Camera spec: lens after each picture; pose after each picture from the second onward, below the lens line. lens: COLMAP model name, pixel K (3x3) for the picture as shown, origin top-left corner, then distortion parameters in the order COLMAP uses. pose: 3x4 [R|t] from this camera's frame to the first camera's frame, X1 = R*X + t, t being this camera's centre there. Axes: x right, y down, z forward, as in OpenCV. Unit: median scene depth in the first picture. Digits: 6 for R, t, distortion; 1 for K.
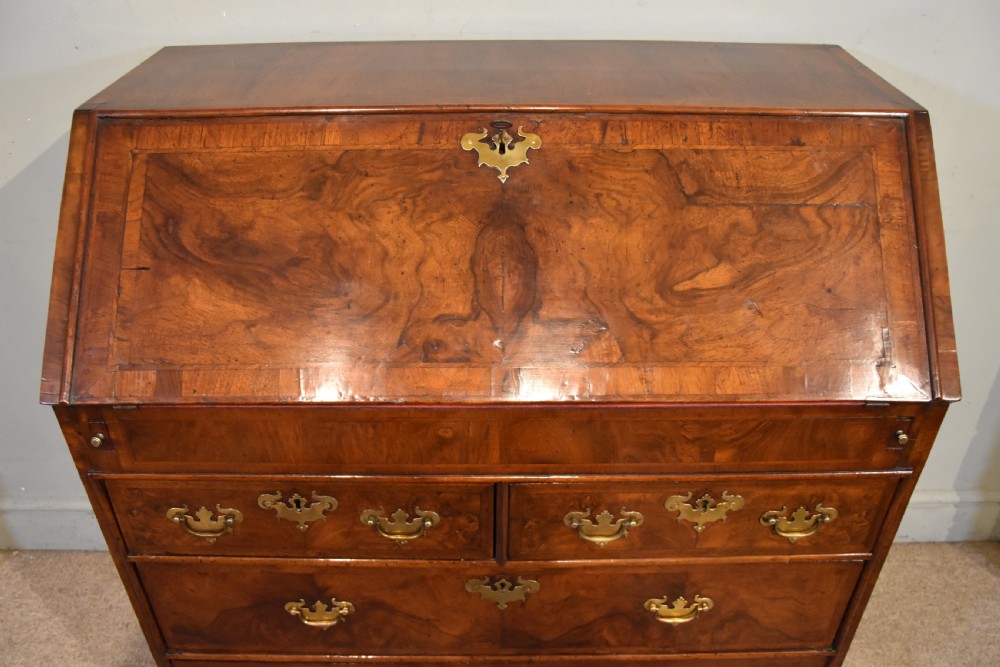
lens RADIAL K [[820.2, 0, 504.5], [0, 820.2, 343.5], [0, 0, 1]] dist [-0.142640, 0.080302]
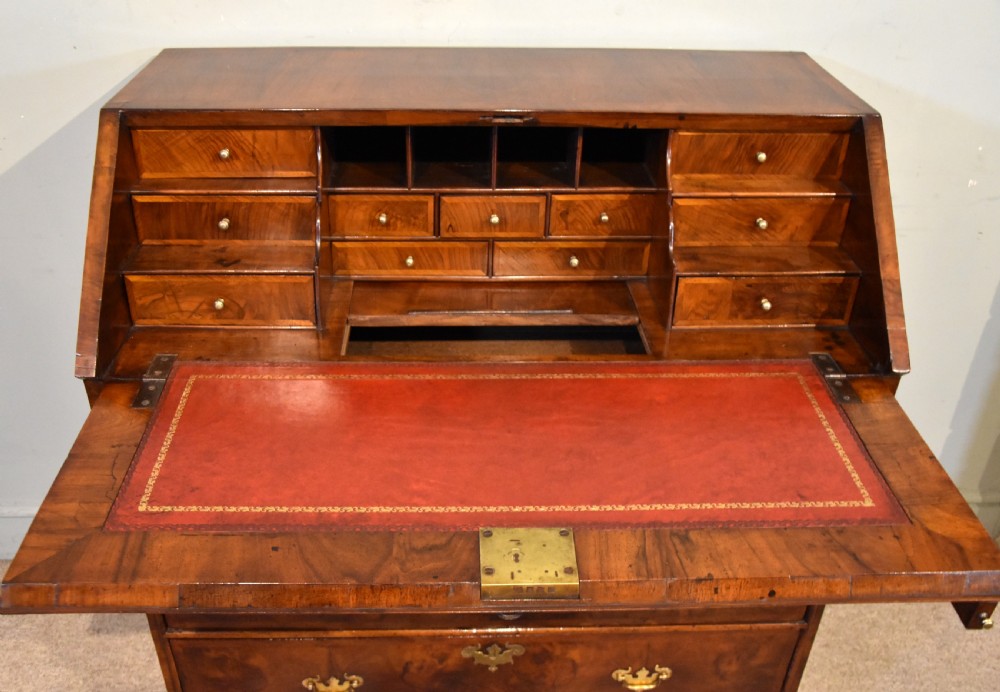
lens RADIAL K [[917.5, 0, 480.8], [0, 917.5, 352.0], [0, 0, 1]] dist [-0.067193, 0.000000]
pose [[0.999570, -0.001753, 0.029282, -0.063352], [0.002469, 0.999699, -0.024422, 0.069336], [-0.029231, 0.024484, 0.999273, -0.248676]]
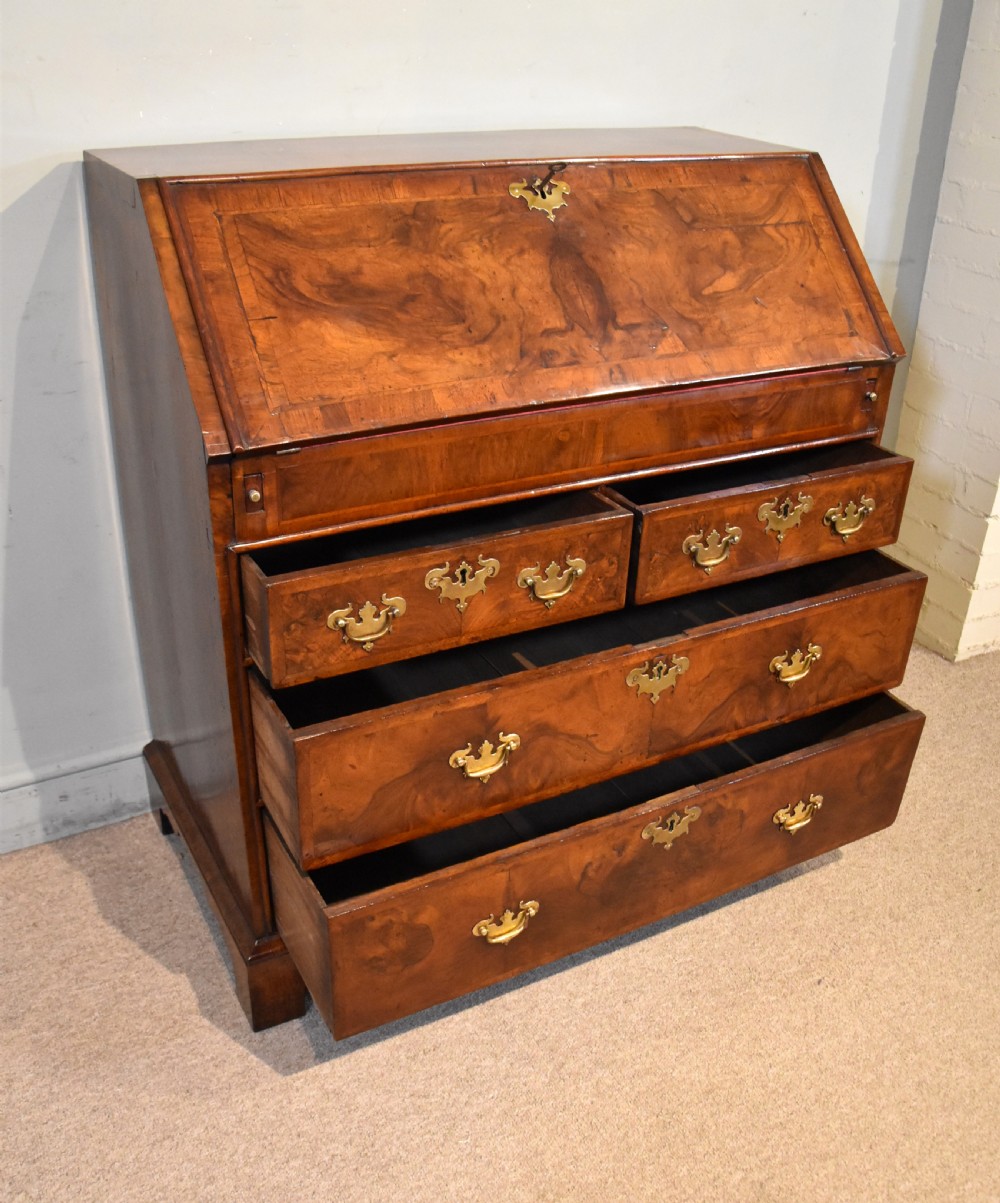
lens RADIAL K [[1173.9, 0, 499.8], [0, 1173.9, 648.6], [0, 0, 1]] dist [-0.127050, 0.000000]
pose [[0.881113, -0.215412, 0.420997, -0.867877], [0.237828, 0.971307, -0.000766, 0.364648], [-0.408752, 0.100800, 0.907062, -0.373594]]
